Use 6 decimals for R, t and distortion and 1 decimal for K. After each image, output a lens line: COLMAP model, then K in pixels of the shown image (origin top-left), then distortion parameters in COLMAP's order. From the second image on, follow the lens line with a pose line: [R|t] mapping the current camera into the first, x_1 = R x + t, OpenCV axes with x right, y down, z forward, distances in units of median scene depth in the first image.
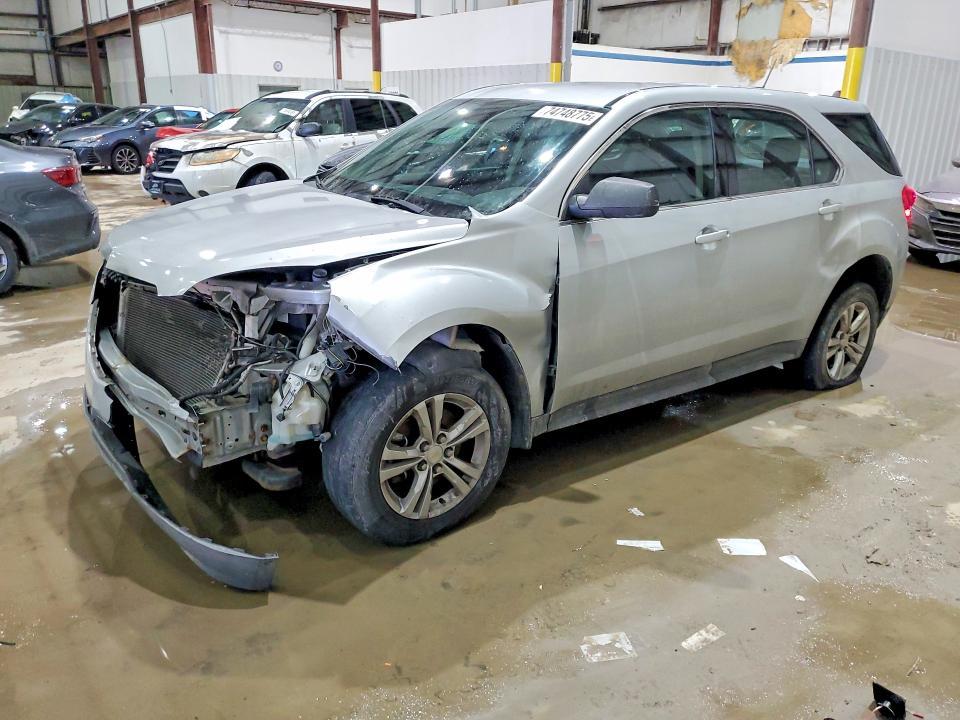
lens RADIAL K [[764.5, 0, 480.0], [0, 764.5, 360.0], [0, 0, 1]] dist [-0.004774, -0.009761]
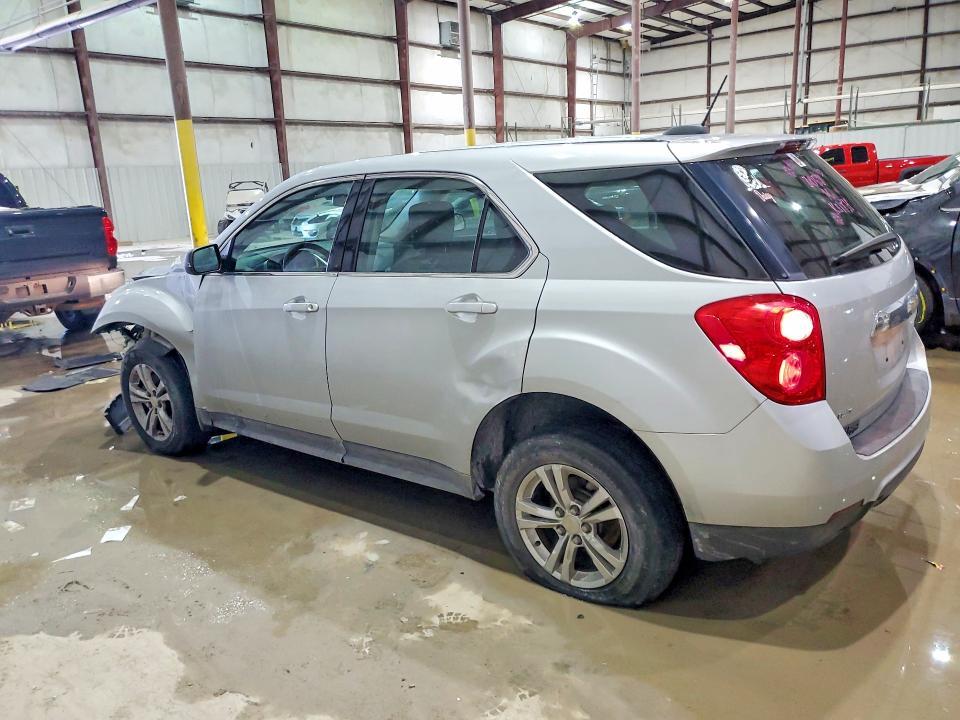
lens RADIAL K [[764.5, 0, 480.0], [0, 764.5, 360.0], [0, 0, 1]] dist [-0.004774, -0.009761]
pose [[0.254750, 0.196178, -0.946898, 1.252298], [-0.250699, 0.959124, 0.131264, -0.267004], [0.933944, 0.203947, 0.293519, 0.867639]]
